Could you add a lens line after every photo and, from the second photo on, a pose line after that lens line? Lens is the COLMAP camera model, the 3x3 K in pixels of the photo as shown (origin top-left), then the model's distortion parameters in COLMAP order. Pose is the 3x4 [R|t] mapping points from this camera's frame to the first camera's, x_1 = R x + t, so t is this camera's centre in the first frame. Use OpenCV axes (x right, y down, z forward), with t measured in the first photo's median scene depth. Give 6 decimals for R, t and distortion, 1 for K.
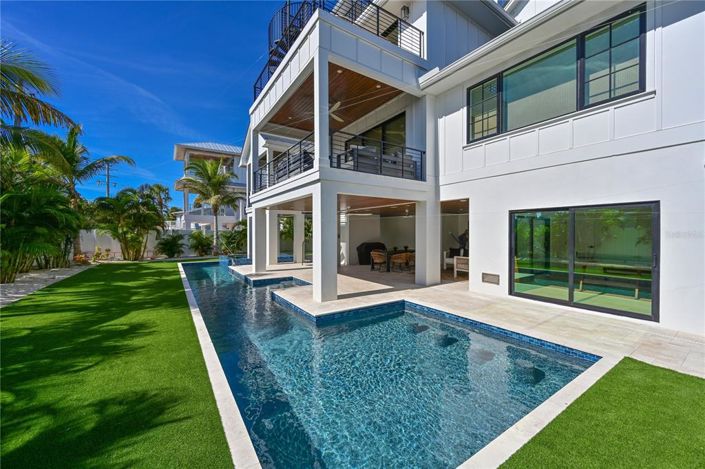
lens RADIAL K [[283.2, 0, 351.1], [0, 283.2, 238.0], [0, 0, 1]] dist [-0.000352, -0.000160]
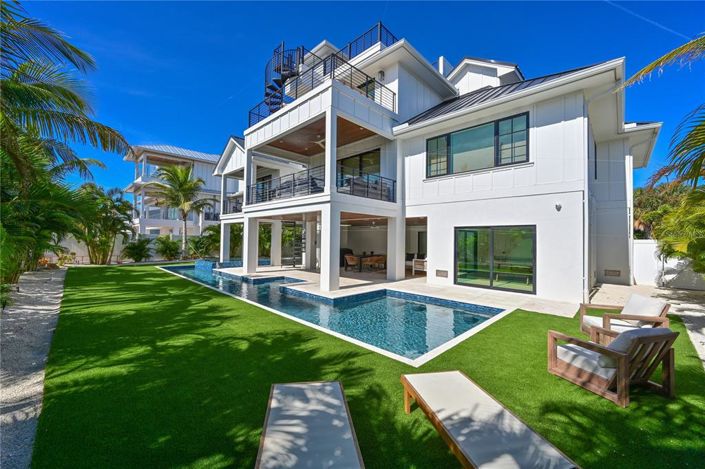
lens RADIAL K [[283.2, 0, 351.1], [0, 283.2, 238.0], [0, 0, 1]] dist [-0.000352, -0.000160]
pose [[0.979405, 0.017005, 0.201188, -0.224298], [-0.012088, 0.999598, -0.025643, 0.004388], [-0.201543, 0.022683, 0.979217, -0.284196]]
